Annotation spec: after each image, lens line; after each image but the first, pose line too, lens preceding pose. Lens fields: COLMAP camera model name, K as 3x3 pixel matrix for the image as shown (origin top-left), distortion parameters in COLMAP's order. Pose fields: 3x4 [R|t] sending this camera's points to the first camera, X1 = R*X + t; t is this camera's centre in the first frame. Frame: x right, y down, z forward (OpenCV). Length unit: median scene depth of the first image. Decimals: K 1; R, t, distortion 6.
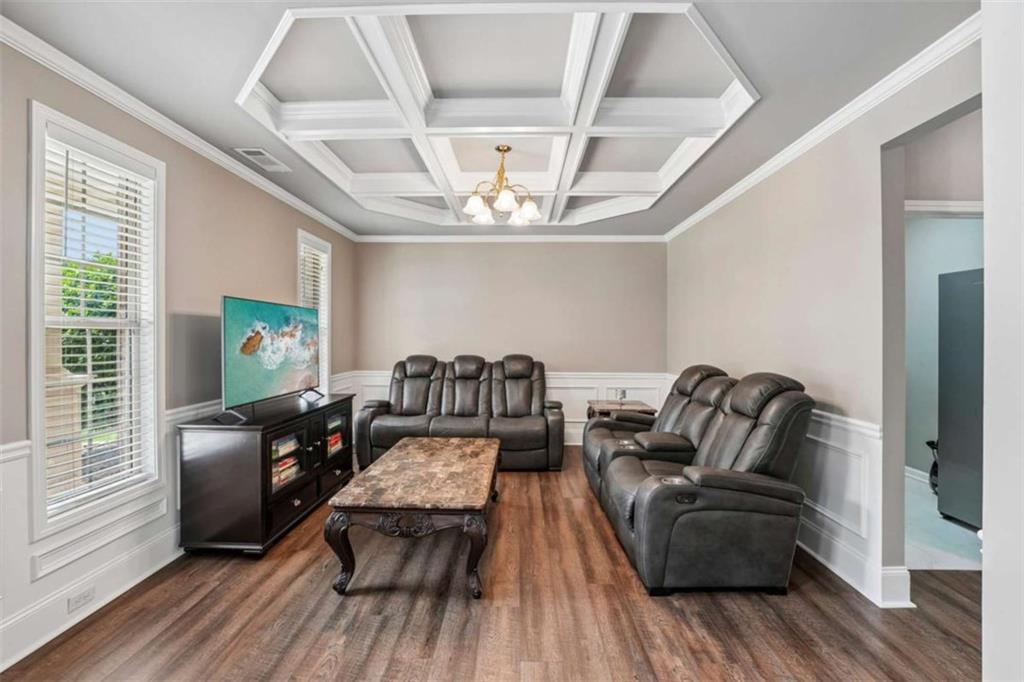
lens RADIAL K [[414.7, 0, 510.4], [0, 414.7, 336.1], [0, 0, 1]] dist [-0.019992, 0.000303]
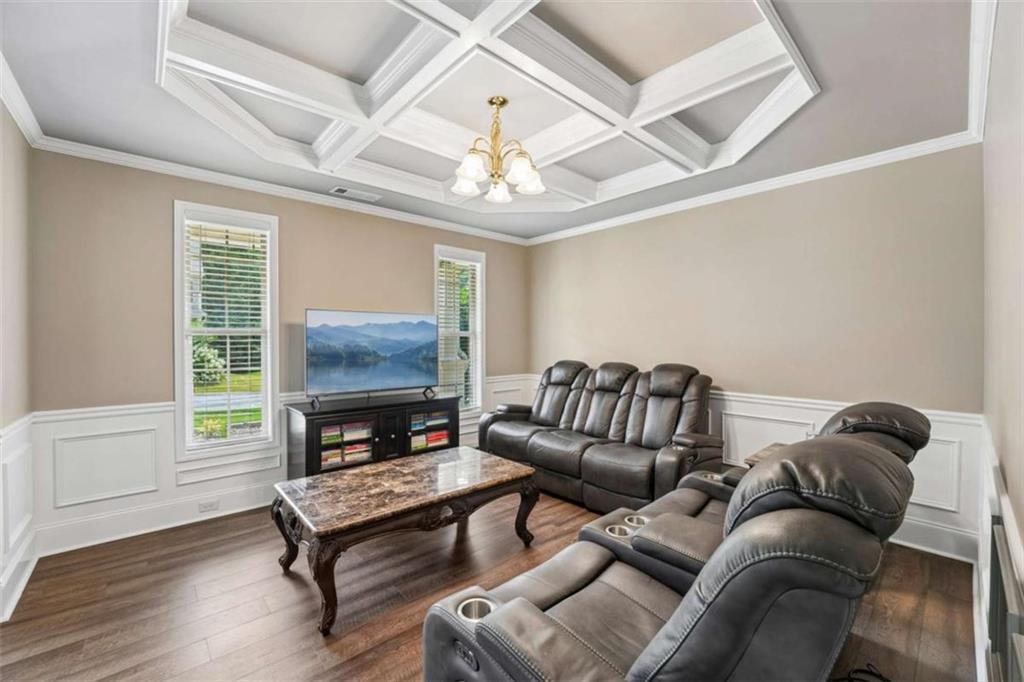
lens RADIAL K [[416.0, 0, 512.0], [0, 416.0, 341.0], [0, 0, 1]] dist [-0.024429, 0.000600]
pose [[0.686941, -0.001285, -0.726712, 0.593626], [0.003471, 0.999993, 0.001512, 0.003318], [0.726704, -0.003561, 0.686941, 0.492017]]
